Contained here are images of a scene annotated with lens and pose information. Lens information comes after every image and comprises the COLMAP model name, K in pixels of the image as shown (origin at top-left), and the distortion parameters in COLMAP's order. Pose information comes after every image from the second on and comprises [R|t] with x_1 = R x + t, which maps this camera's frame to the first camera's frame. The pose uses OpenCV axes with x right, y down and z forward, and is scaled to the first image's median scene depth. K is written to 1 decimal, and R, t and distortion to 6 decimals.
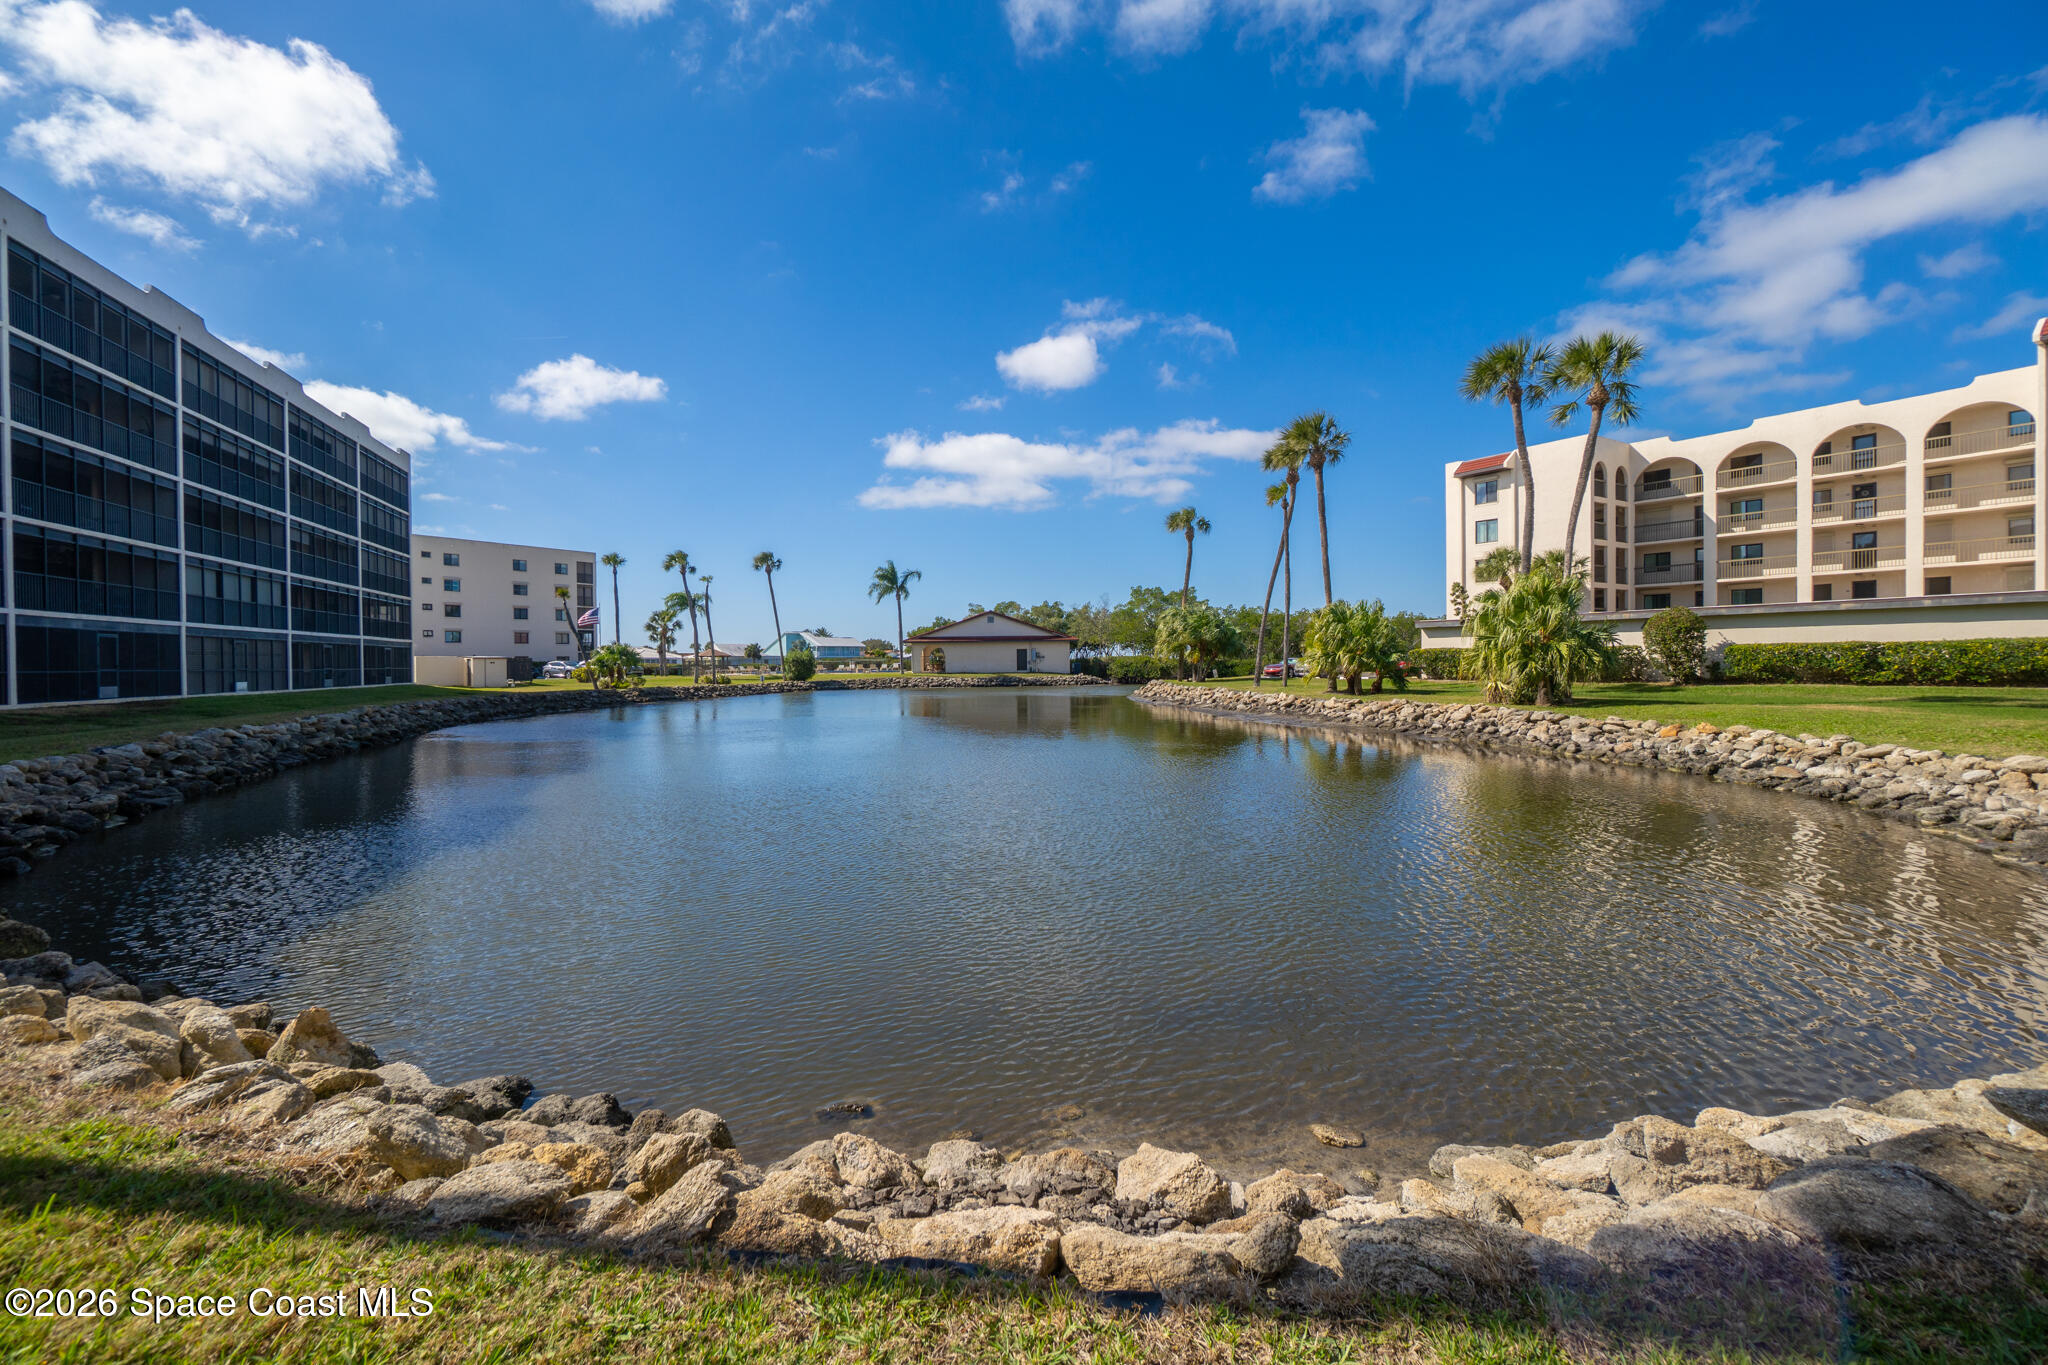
lens RADIAL K [[891.9, 0, 997.0], [0, 891.9, 675.1], [0, 0, 1]] dist [-0.004513, 0.003035]
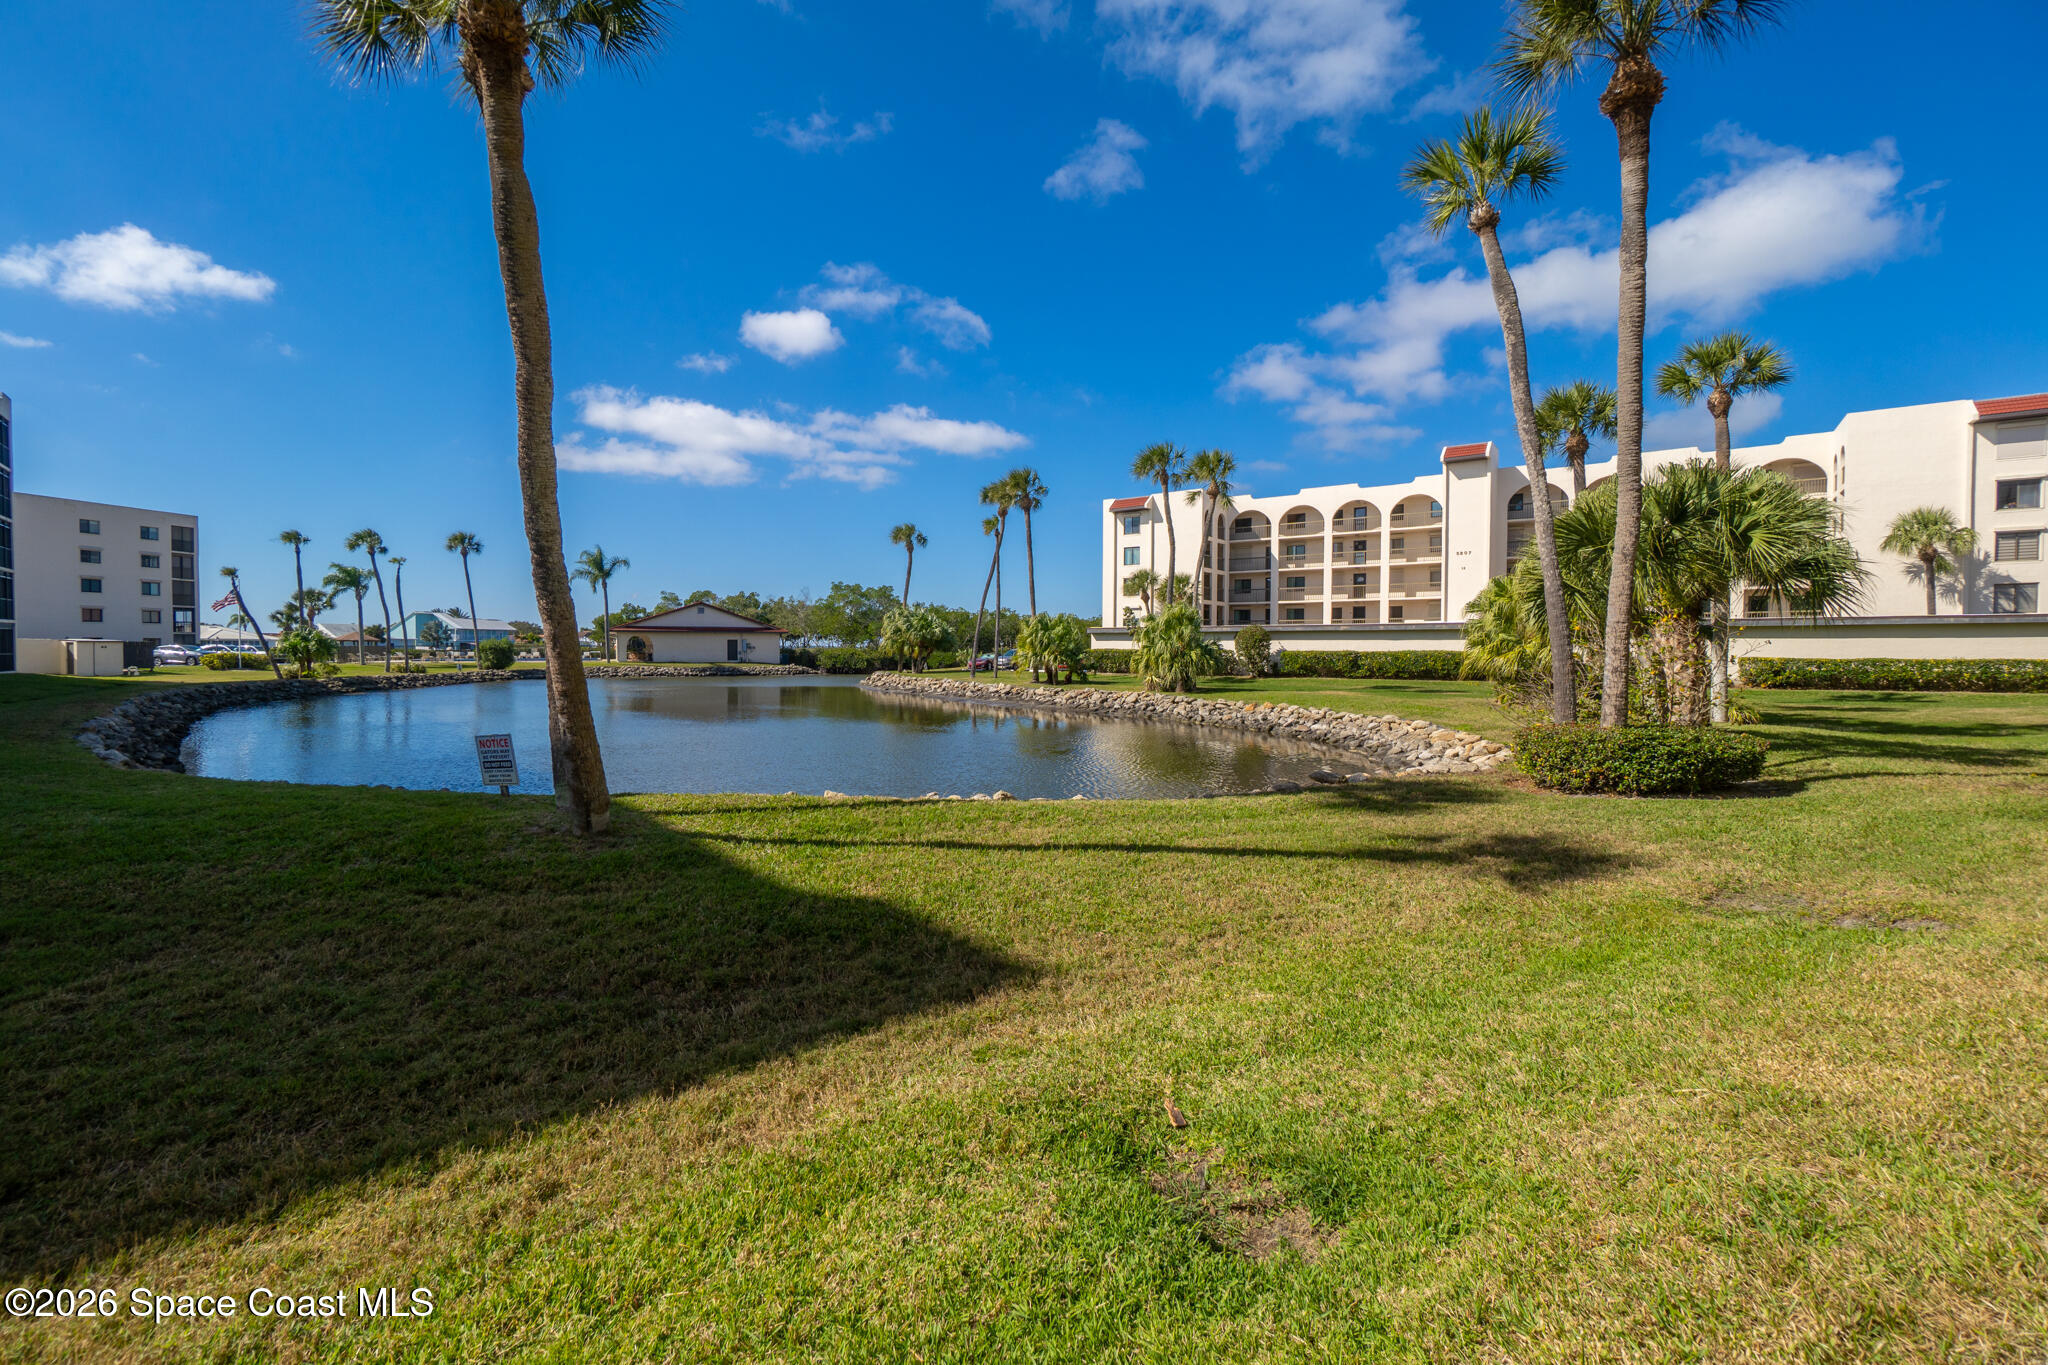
lens RADIAL K [[891.9, 0, 1011.0], [0, 891.9, 662.7], [0, 0, 1]] dist [-0.004513, 0.003035]
pose [[0.926777, 0.007999, 0.375527, -0.090494], [-0.007762, 0.999968, -0.002143, -0.004293], [-0.375532, -0.000928, 0.926809, -0.119736]]
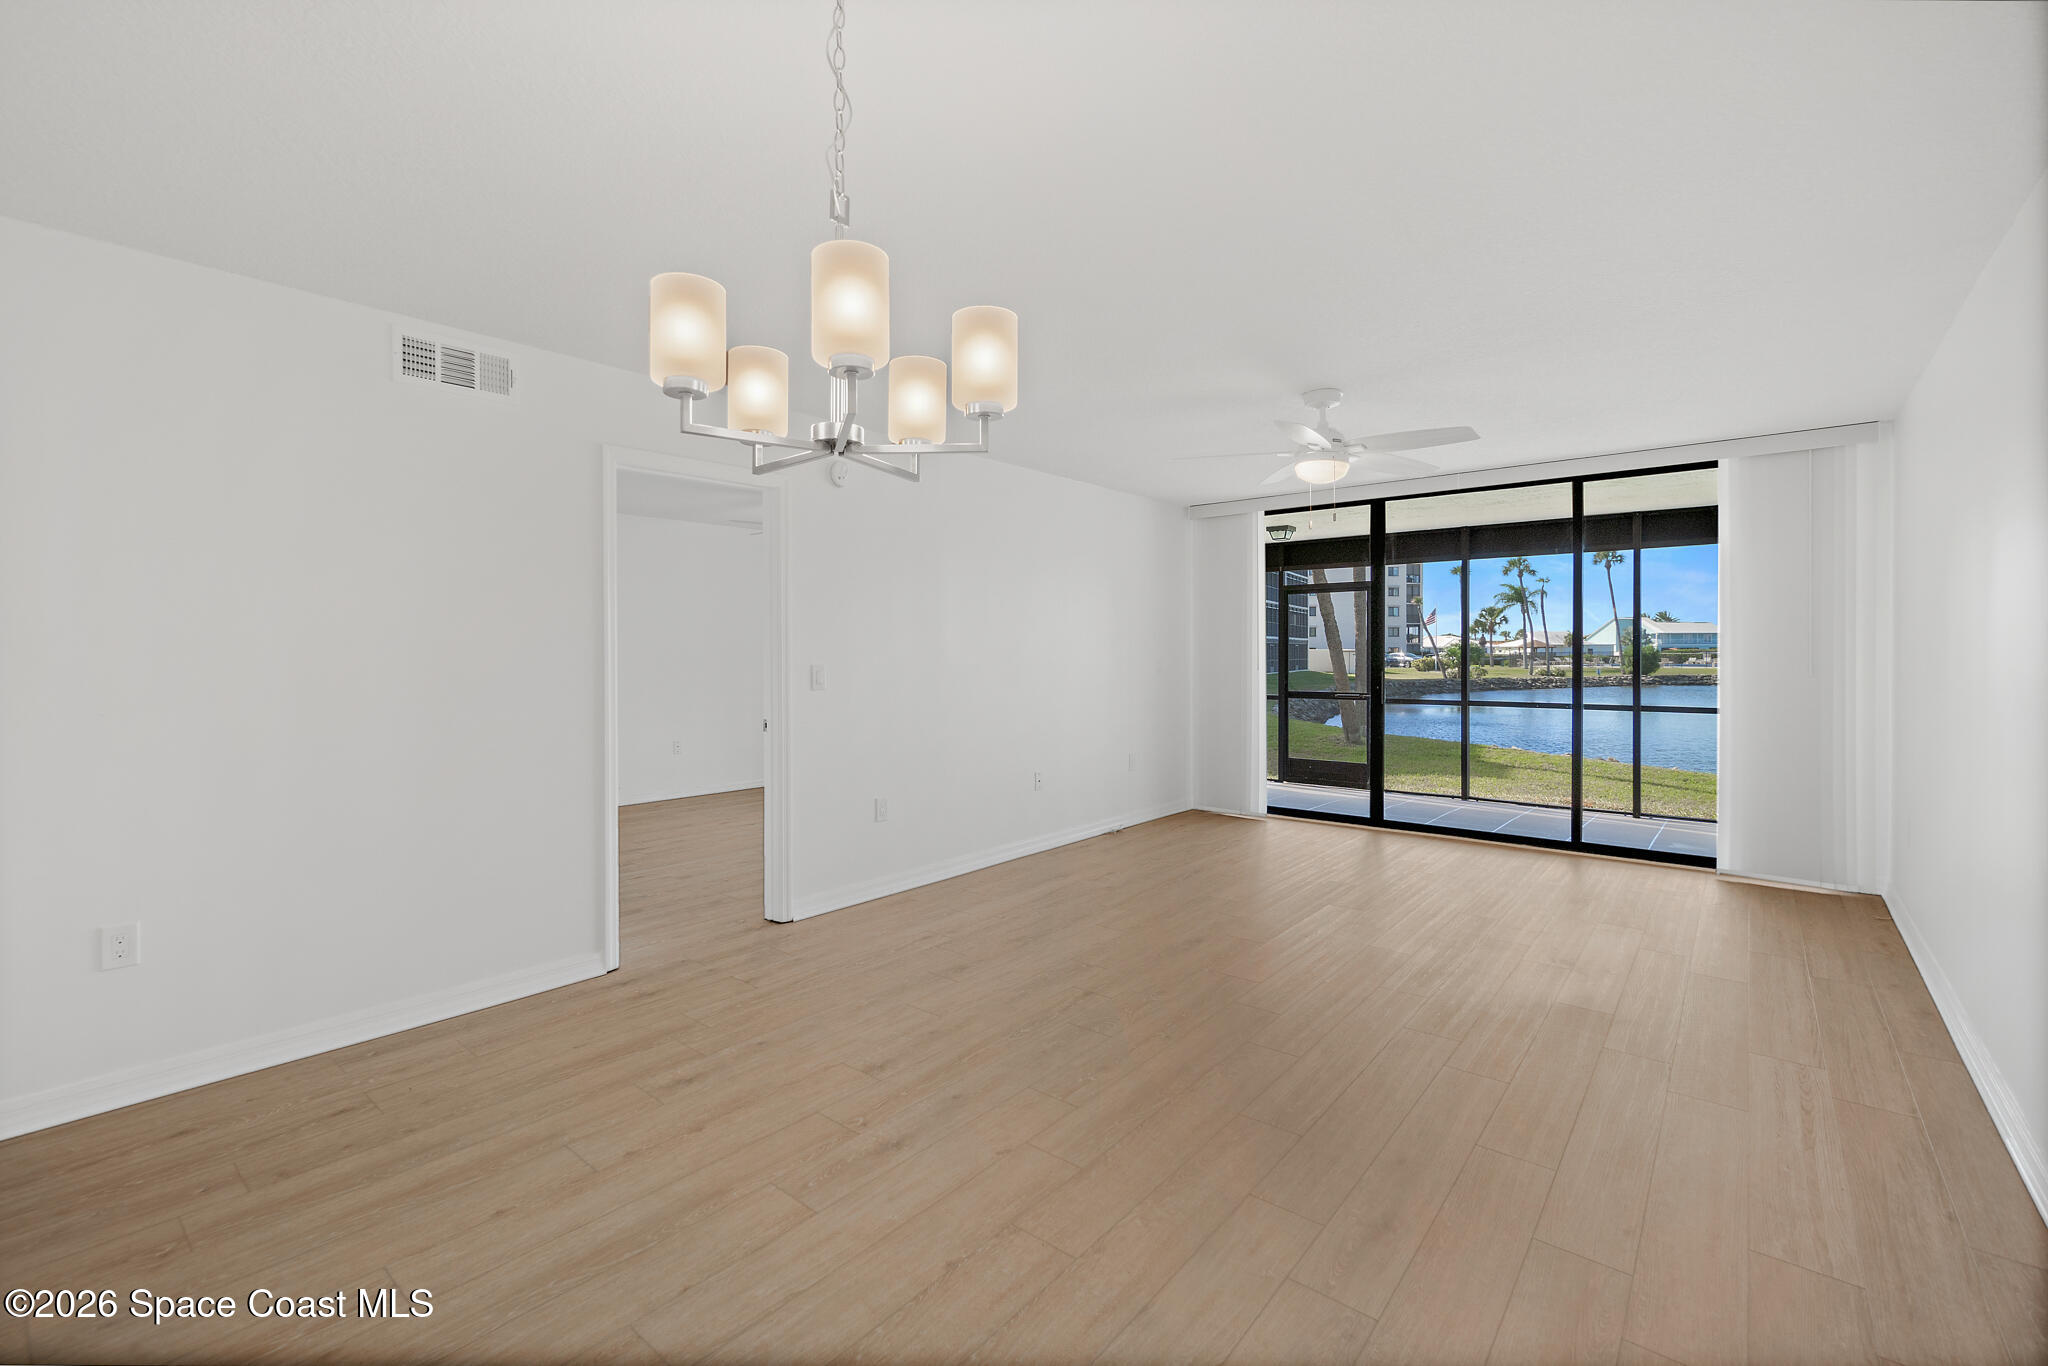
lens RADIAL K [[891.9, 0, 1005.3], [0, 891.9, 663.9], [0, 0, 1]] dist [-0.004513, 0.003035]
pose [[0.676470, 0.017585, -0.736260, 0.041401], [-0.014769, 0.999838, 0.010310, -0.006604], [0.736322, 0.003900, 0.676620, -0.261001]]
